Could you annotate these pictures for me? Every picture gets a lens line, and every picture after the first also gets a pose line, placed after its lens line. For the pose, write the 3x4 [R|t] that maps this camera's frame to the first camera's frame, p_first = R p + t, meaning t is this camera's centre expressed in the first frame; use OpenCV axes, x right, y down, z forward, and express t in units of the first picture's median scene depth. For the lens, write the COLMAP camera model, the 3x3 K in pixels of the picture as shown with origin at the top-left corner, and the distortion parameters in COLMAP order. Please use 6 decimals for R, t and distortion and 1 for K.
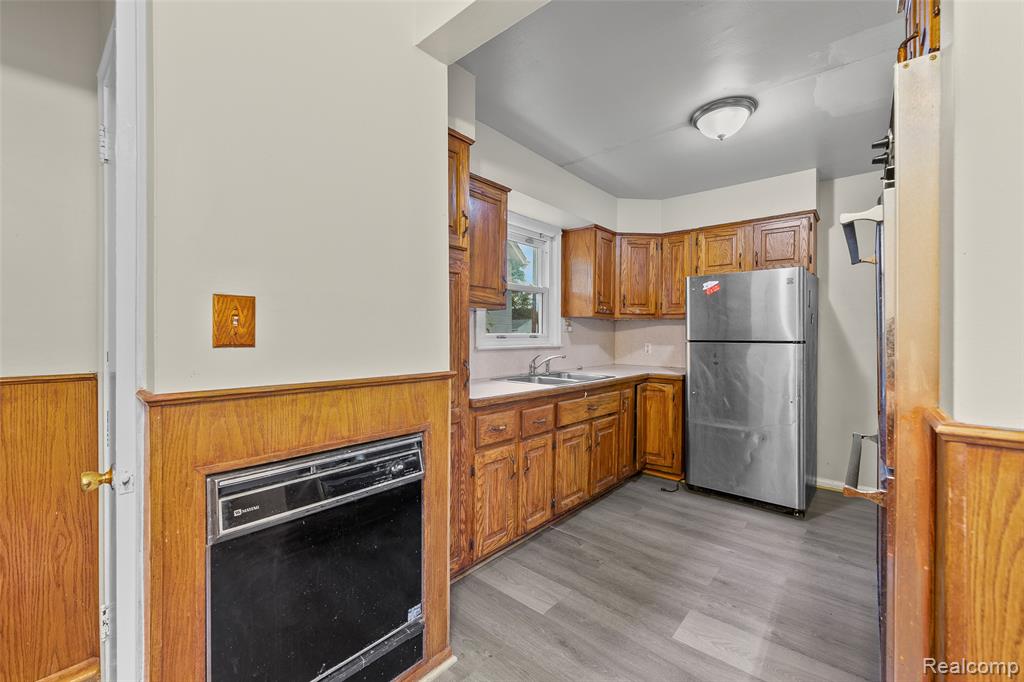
lens RADIAL K [[411.2, 0, 511.4], [0, 411.2, 339.5], [0, 0, 1]] dist [-0.002005, -0.000257]
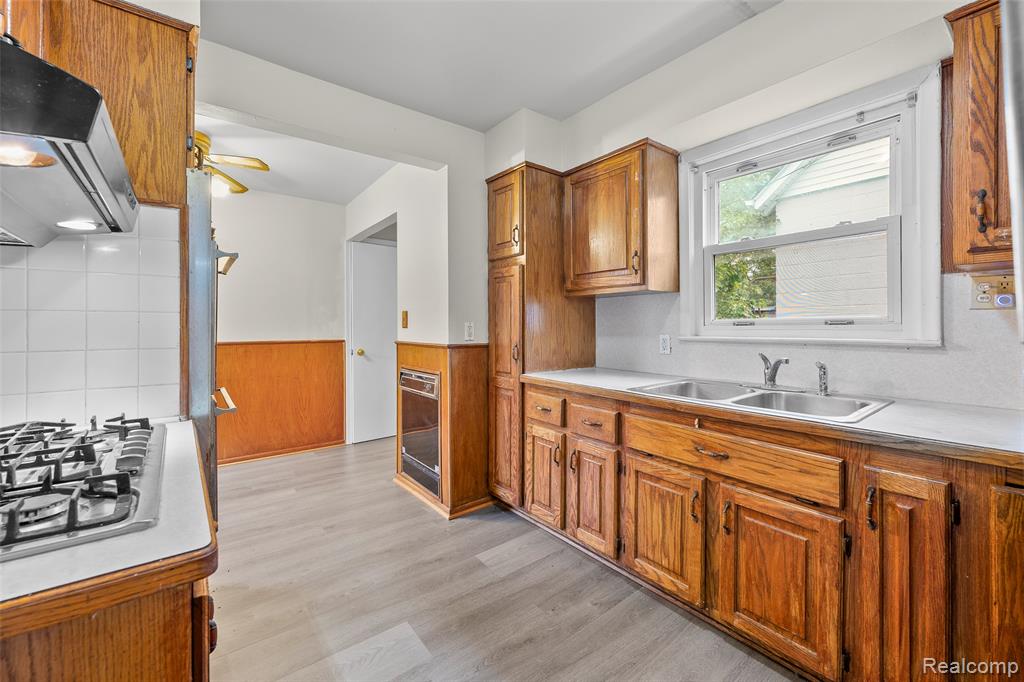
lens RADIAL K [[419.4, 0, 522.5], [0, 419.4, 330.5], [0, 0, 1]] dist [-0.008731, -0.000262]
pose [[-0.178512, 0.006239, -0.983918, 0.747939], [-0.008116, 0.999937, 0.007813, 0.002490], [0.983904, 0.009380, -0.178450, 0.811671]]
